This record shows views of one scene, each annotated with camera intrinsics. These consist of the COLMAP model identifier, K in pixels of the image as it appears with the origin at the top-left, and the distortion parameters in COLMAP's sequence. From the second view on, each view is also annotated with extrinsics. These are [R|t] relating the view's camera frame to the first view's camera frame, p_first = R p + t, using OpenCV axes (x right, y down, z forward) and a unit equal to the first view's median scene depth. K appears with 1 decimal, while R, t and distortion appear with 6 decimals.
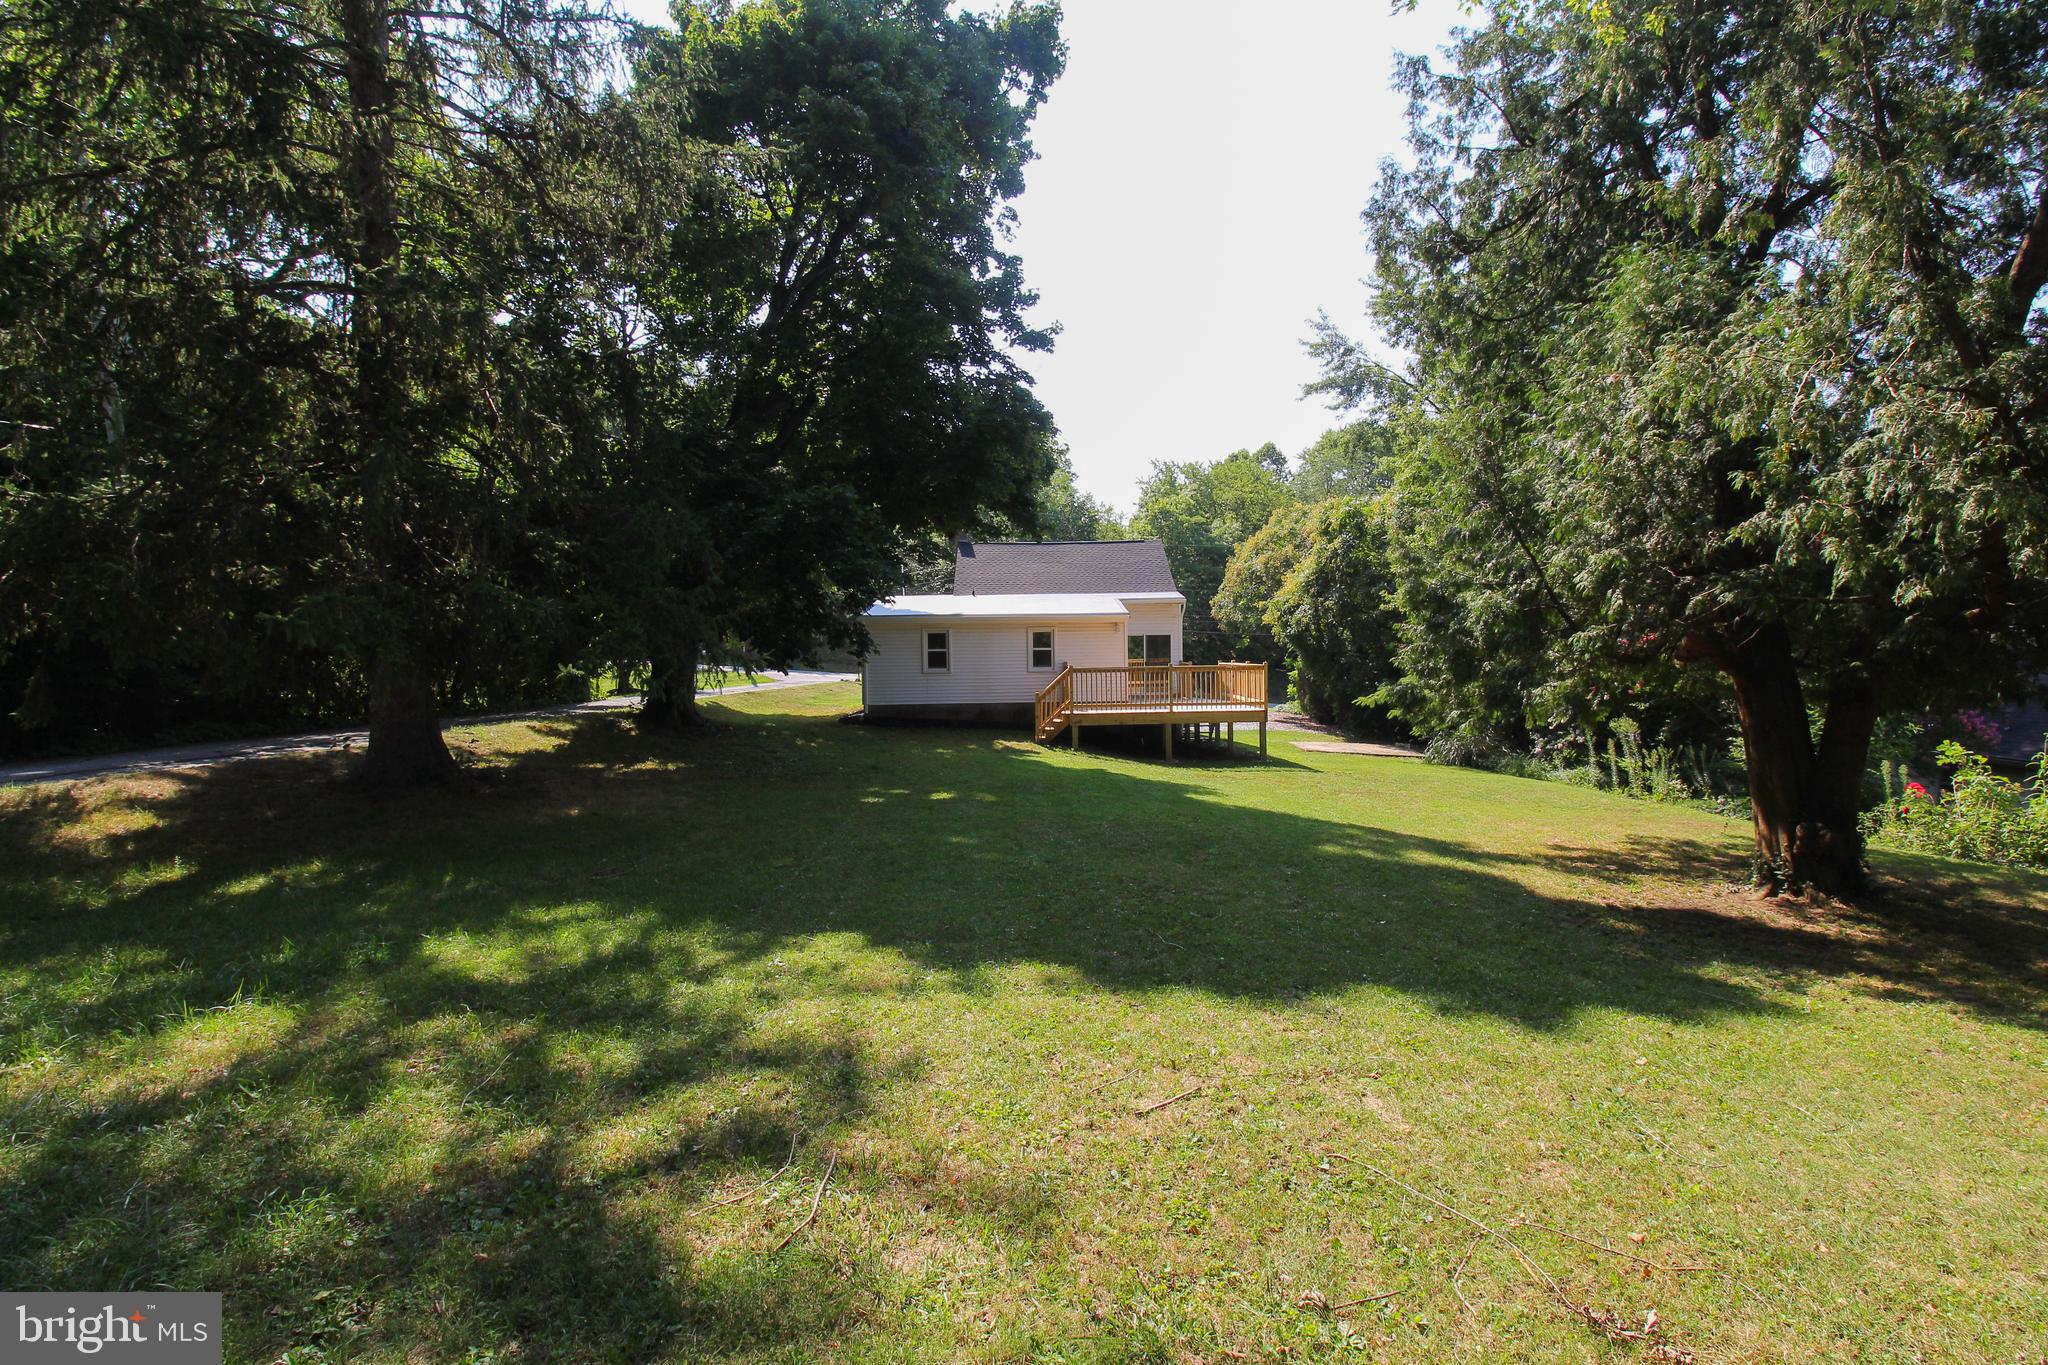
lens RADIAL K [[944.8, 0, 1027.8], [0, 944.8, 690.1], [0, 0, 1]] dist [-0.001193, -0.012223]
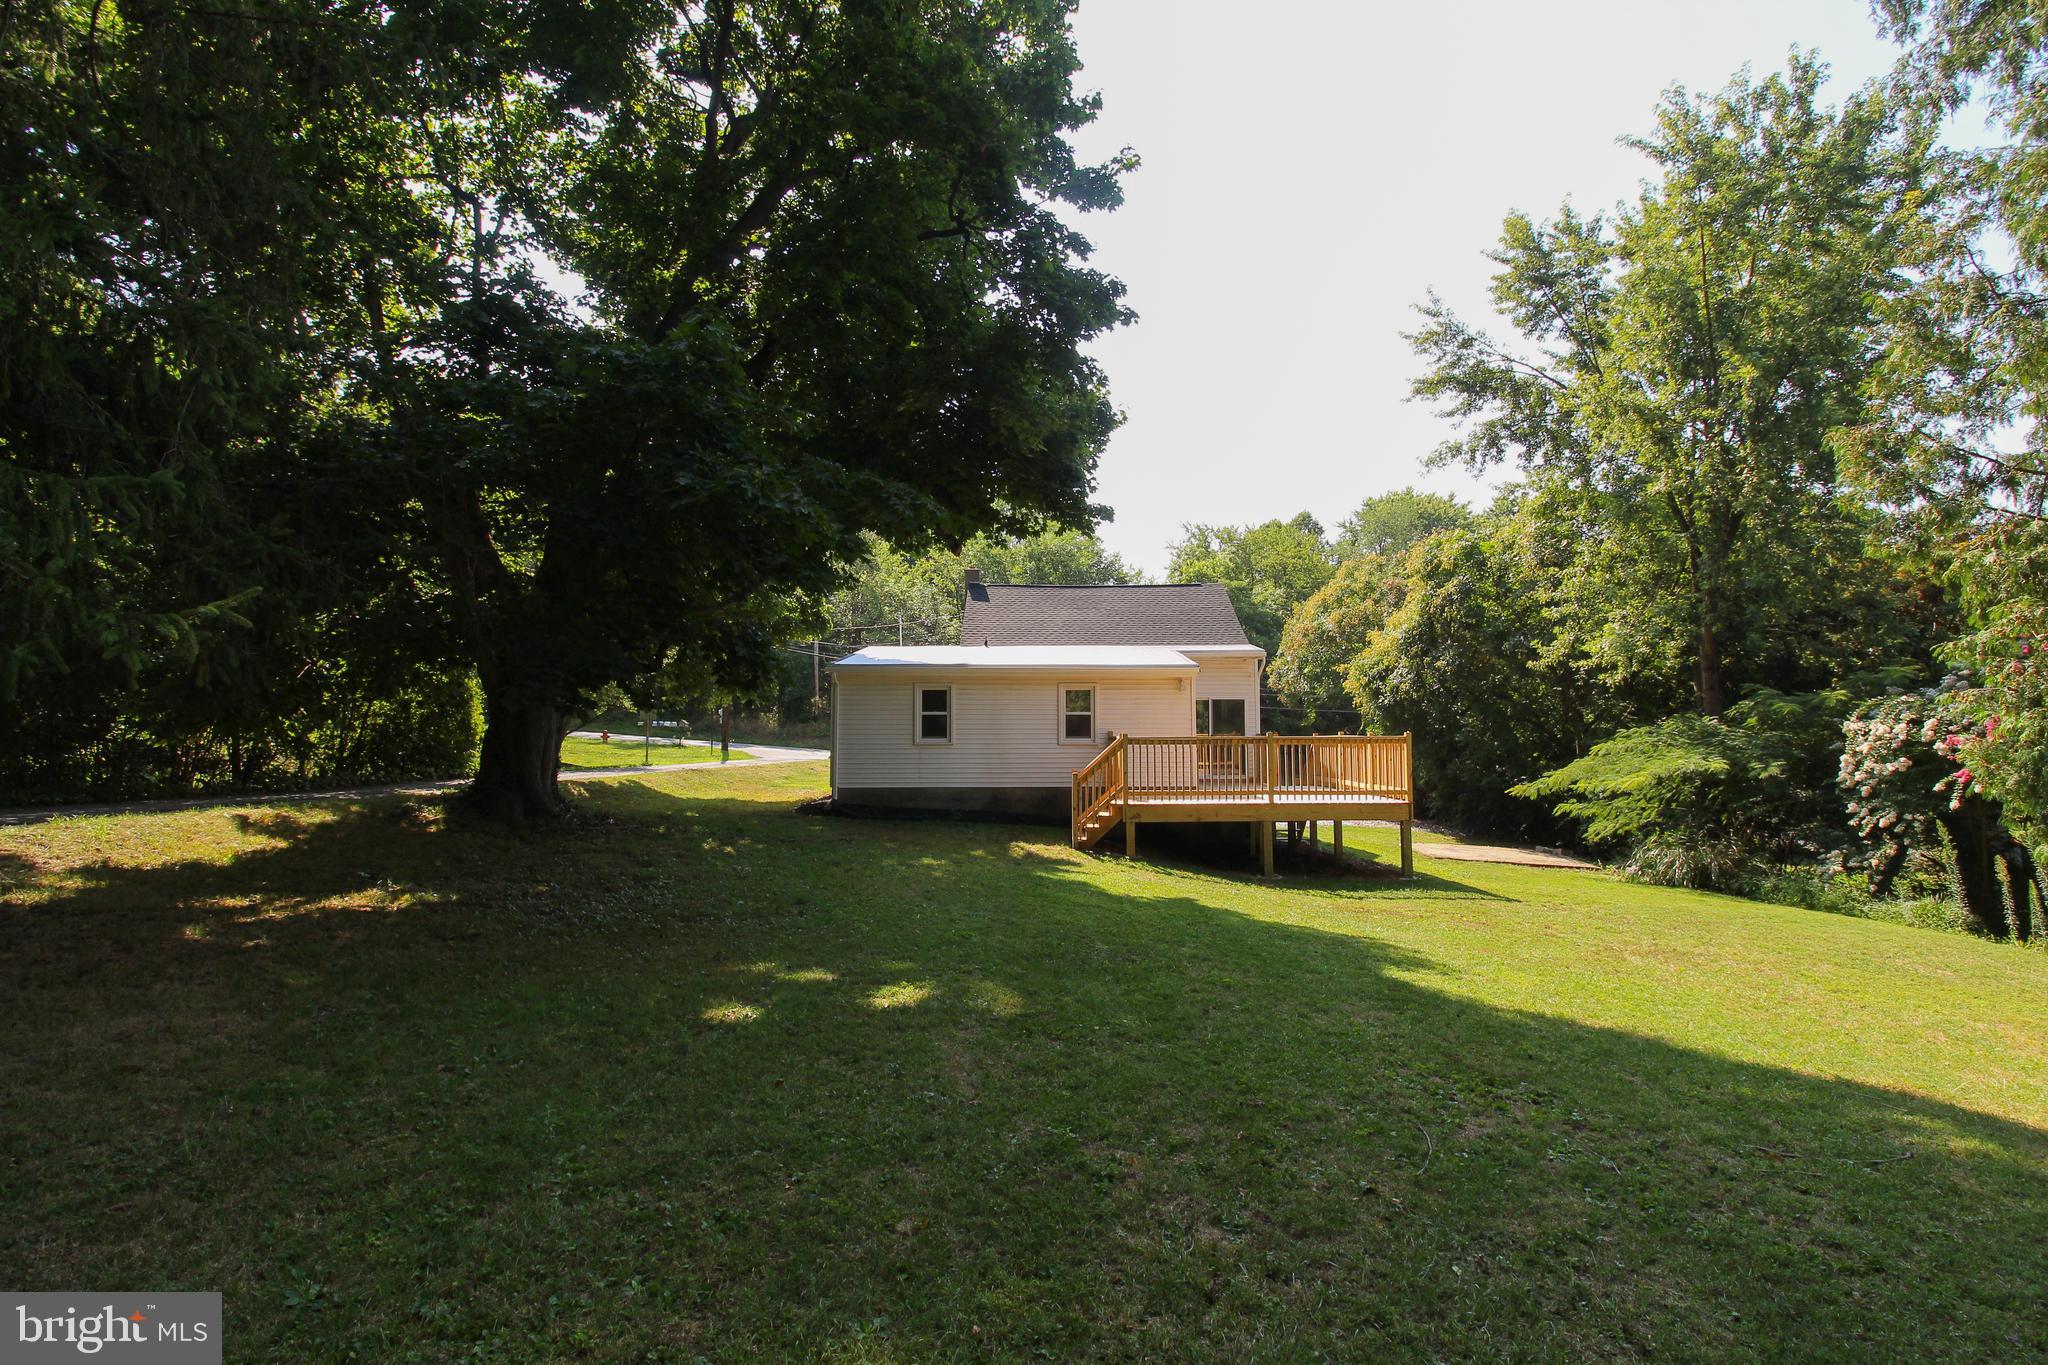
lens RADIAL K [[944.8, 0, 1033.7], [0, 944.8, 661.1], [0, 0, 1]] dist [-0.001193, -0.012223]
pose [[0.999892, 0.011339, -0.009308, -0.012378], [-0.012364, 0.992854, -0.118690, 0.003300], [0.007896, 0.118792, 0.992888, 0.264954]]
